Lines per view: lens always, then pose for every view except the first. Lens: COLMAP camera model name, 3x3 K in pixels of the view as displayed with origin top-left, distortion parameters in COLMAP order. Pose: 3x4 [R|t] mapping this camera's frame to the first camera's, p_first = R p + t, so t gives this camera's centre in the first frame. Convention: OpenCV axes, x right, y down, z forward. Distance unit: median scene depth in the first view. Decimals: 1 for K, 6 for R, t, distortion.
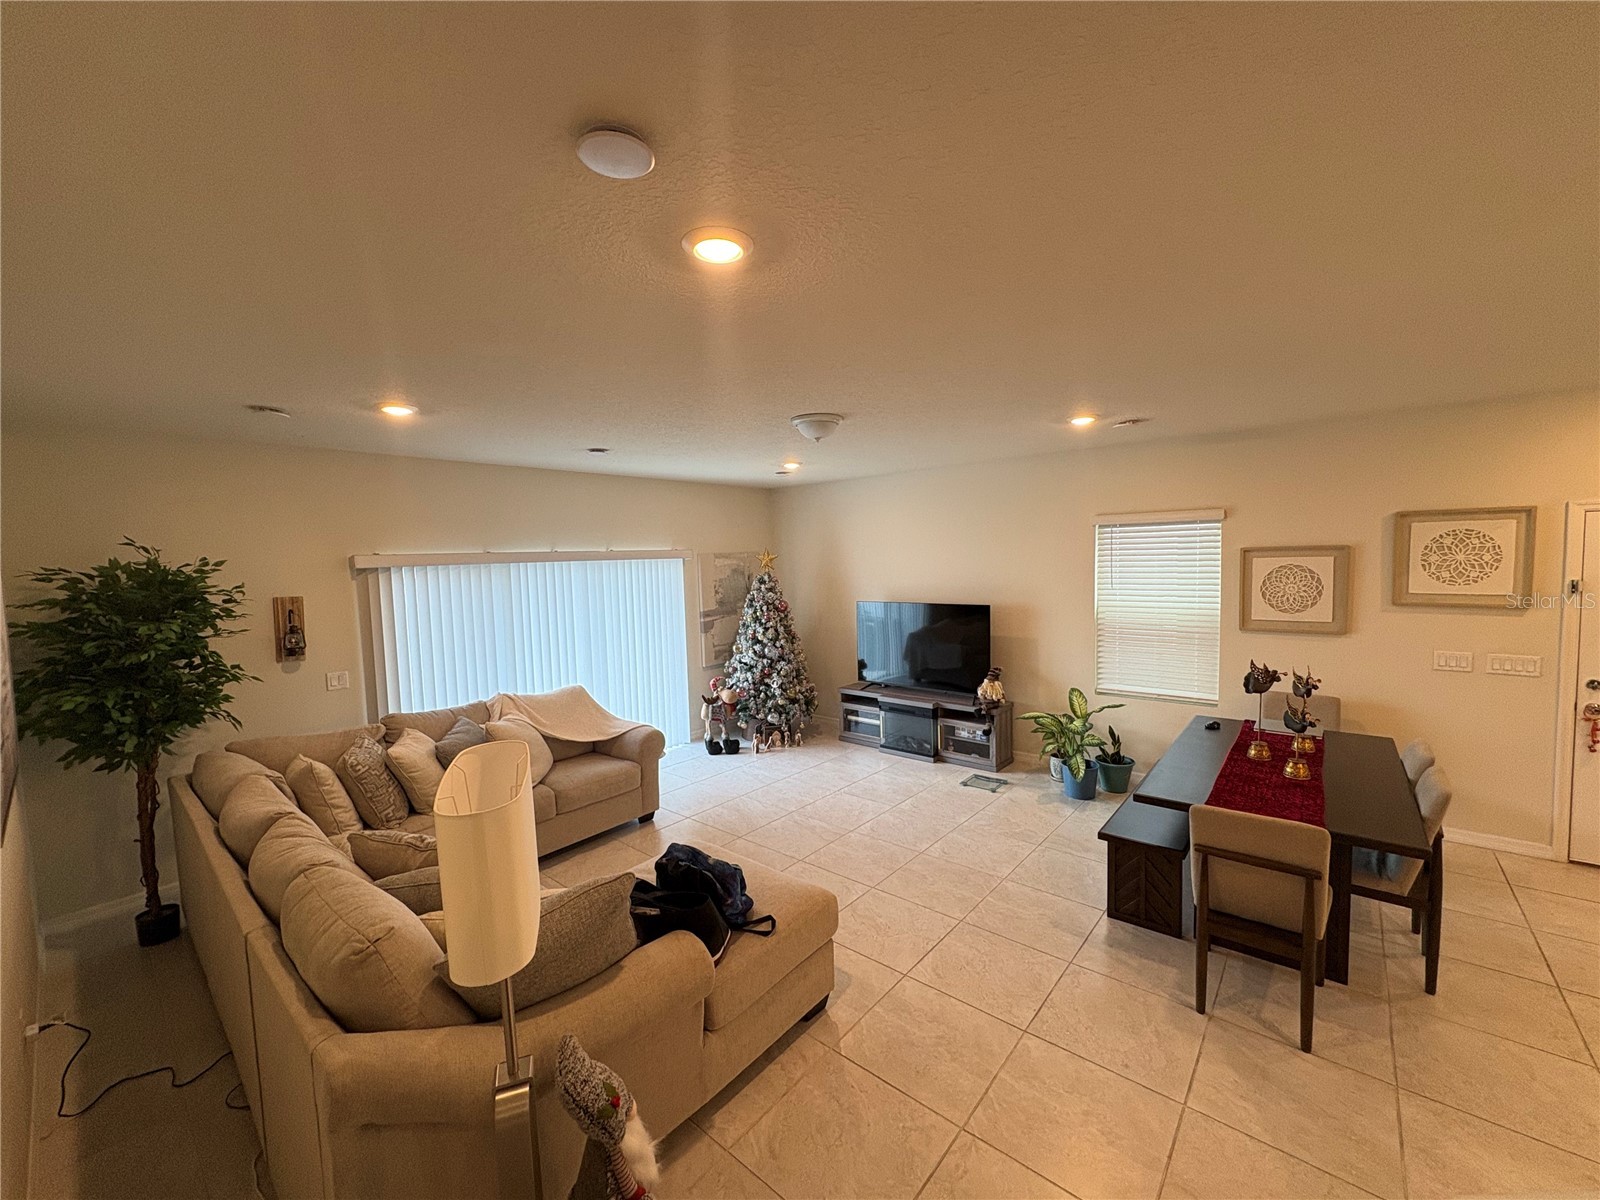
lens RADIAL K [[635.1, 0, 800.5], [0, 635.1, 601.8], [0, 0, 1]] dist [-0.000048, 0.000383]
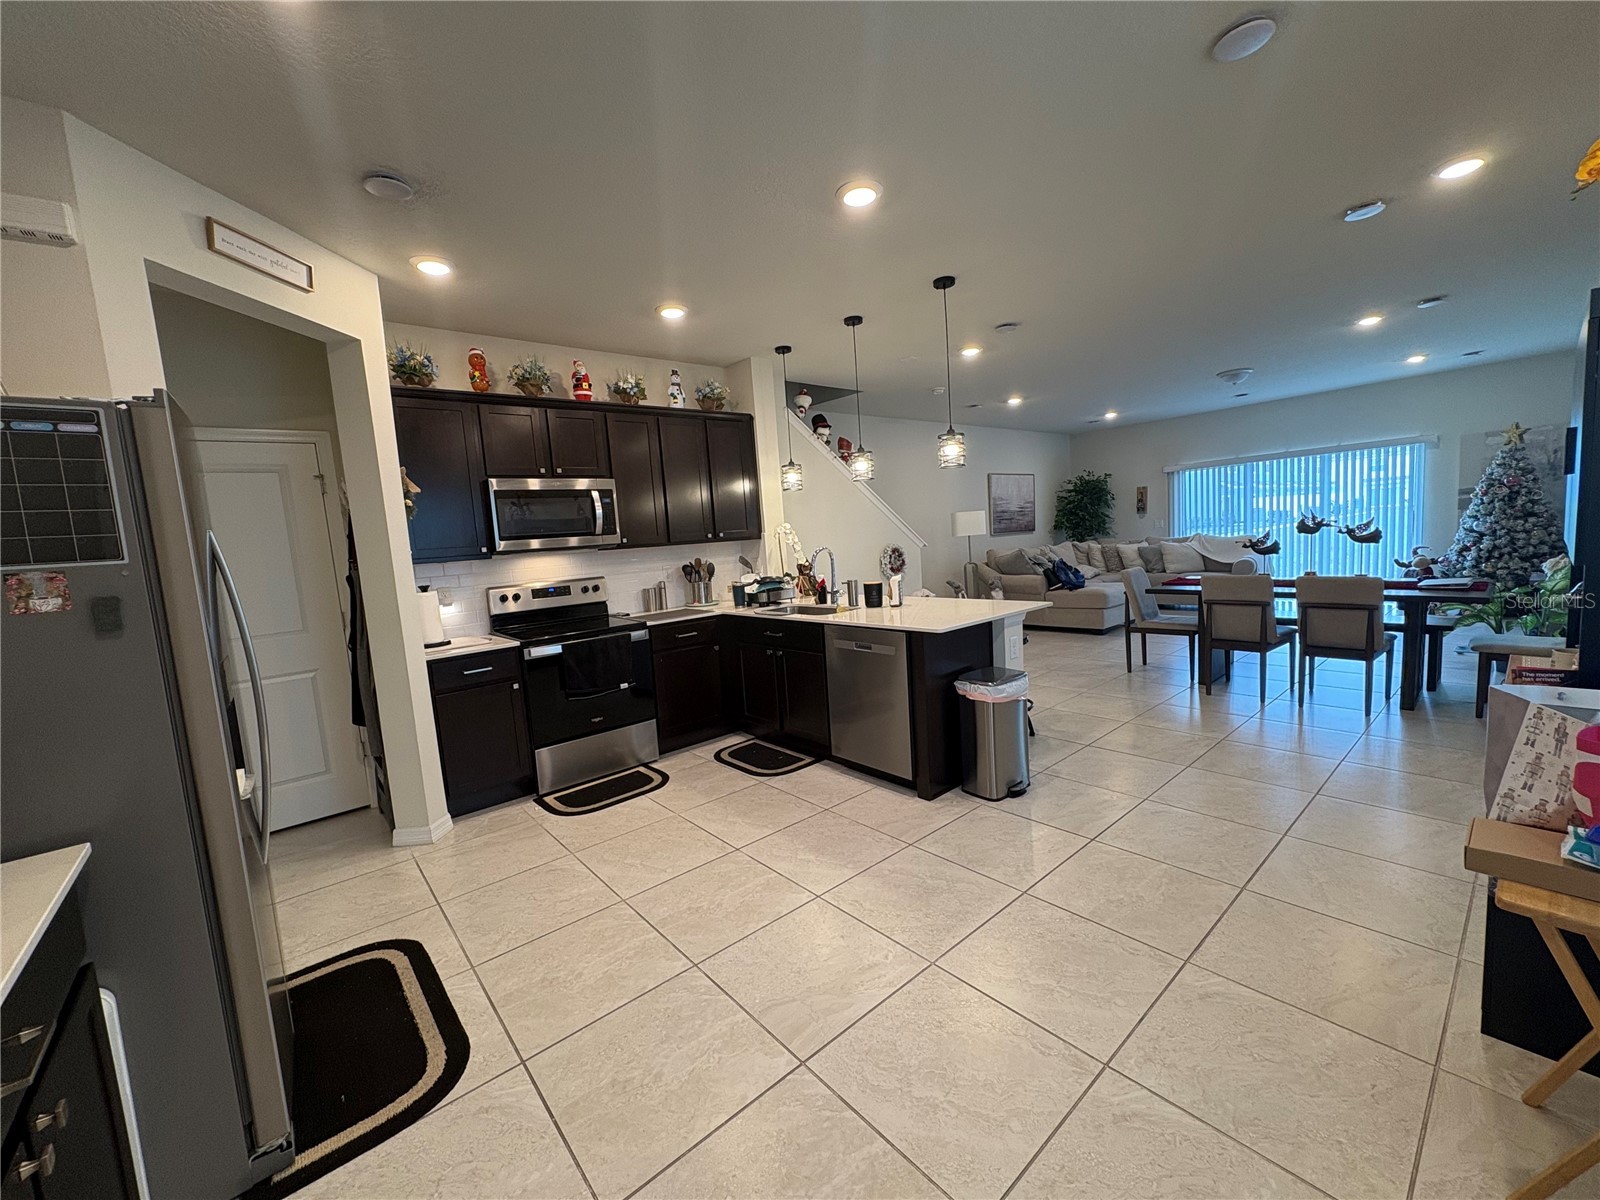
lens RADIAL K [[641.8, 0, 800.0], [0, 641.8, 600.0], [0, 0, 1]] dist [0.001949, 0.000228]
pose [[-0.154491, 0.141798, -0.977766, 1.665231], [0.007175, 0.989782, 0.142407, 0.056131], [0.987968, 0.014985, -0.153930, 0.088347]]
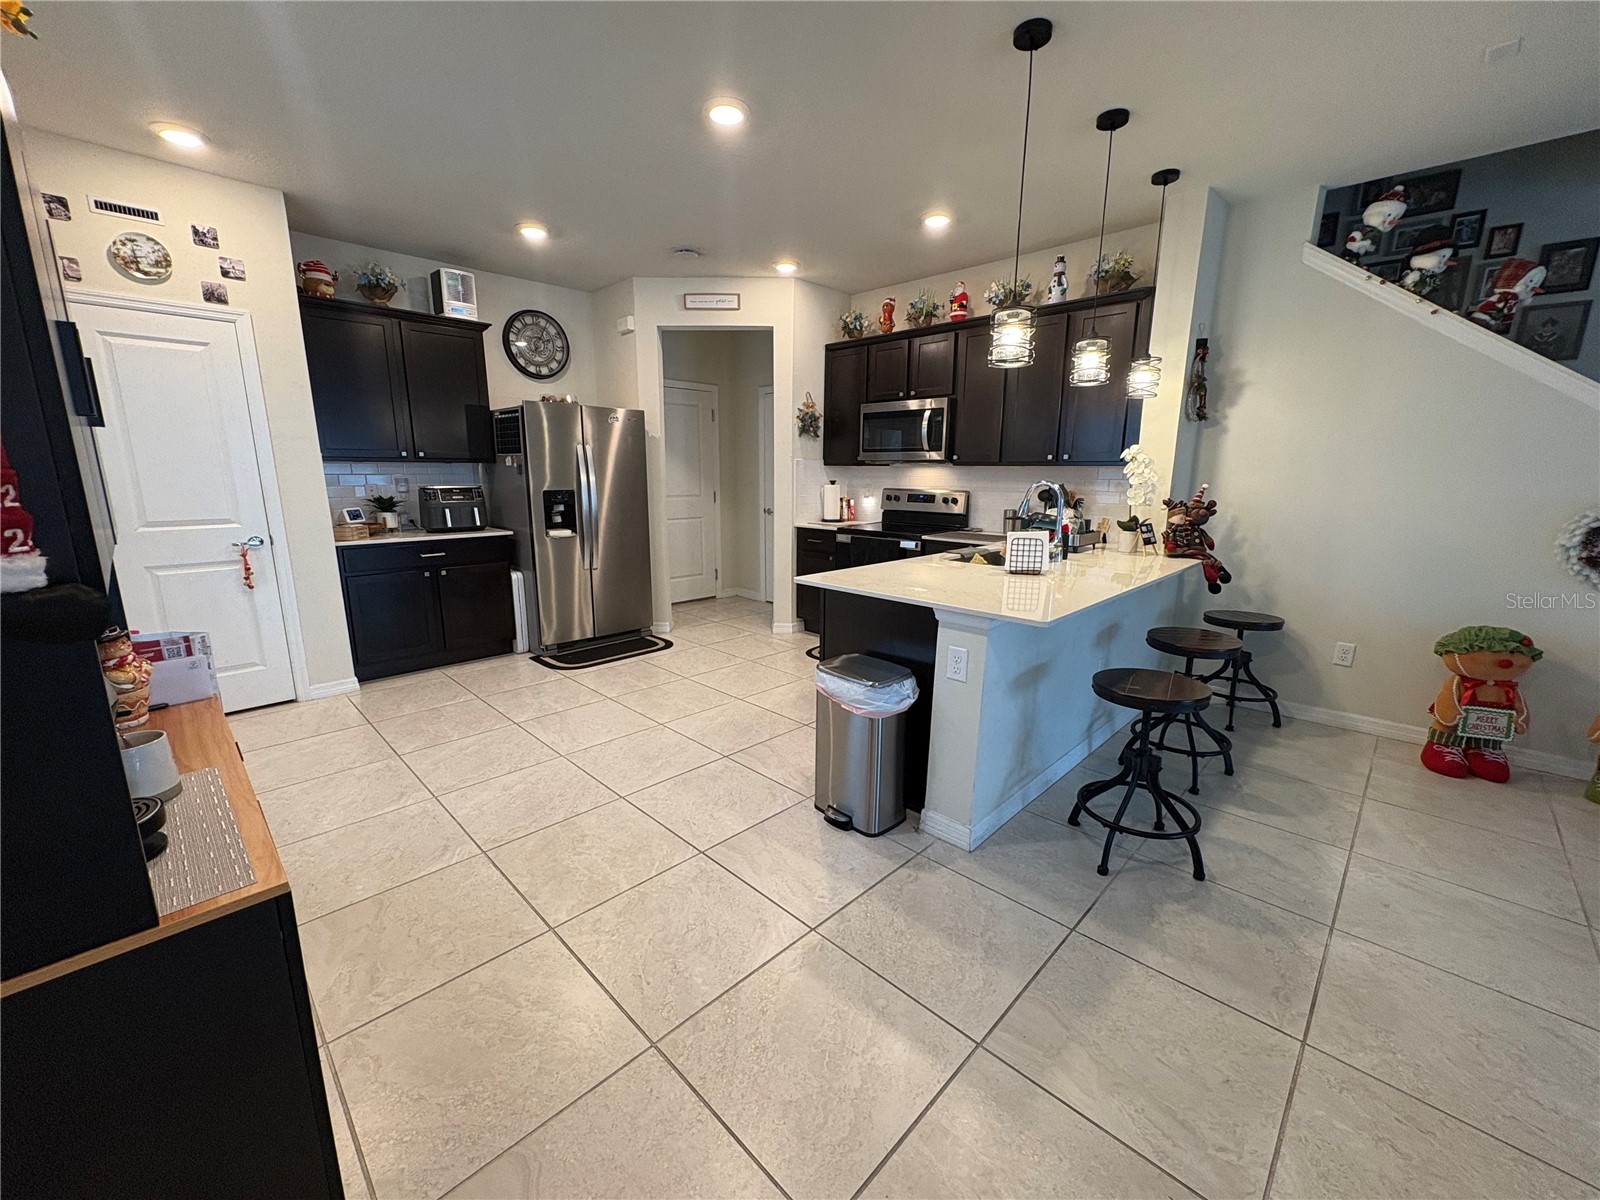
lens RADIAL K [[635.1, 0, 800.5], [0, 635.1, 601.8], [0, 0, 1]] dist [-0.000048, 0.000383]
pose [[-0.997336, 0.009140, 0.072373, 0.948827], [0.028221, 0.963212, 0.267256, 0.048241], [-0.067268, 0.268586, -0.960904, 0.691576]]
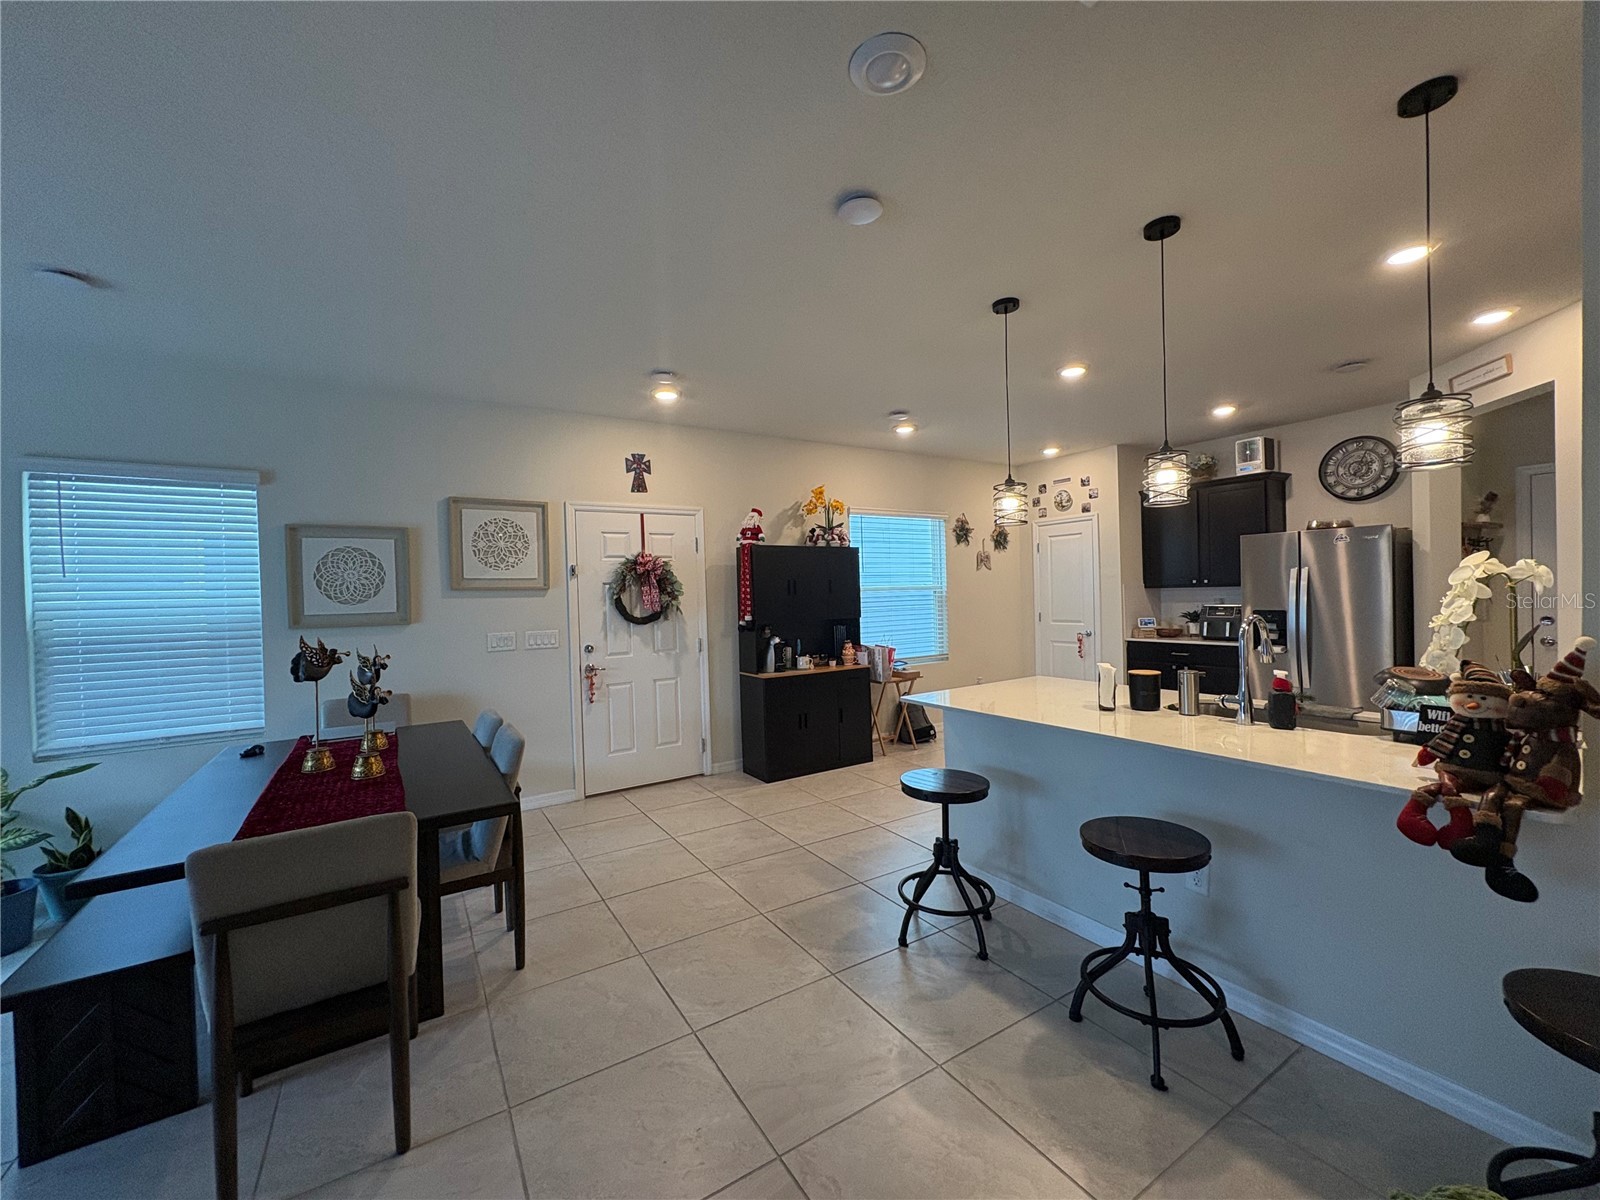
lens RADIAL K [[635.1, 0, 800.5], [0, 635.1, 601.8], [0, 0, 1]] dist [-0.000048, 0.000383]
pose [[0.298219, 0.009142, 0.954454, 0.136629], [0.082946, 0.995923, -0.035456, 0.091239], [-0.950887, 0.089742, 0.296245, 0.173711]]
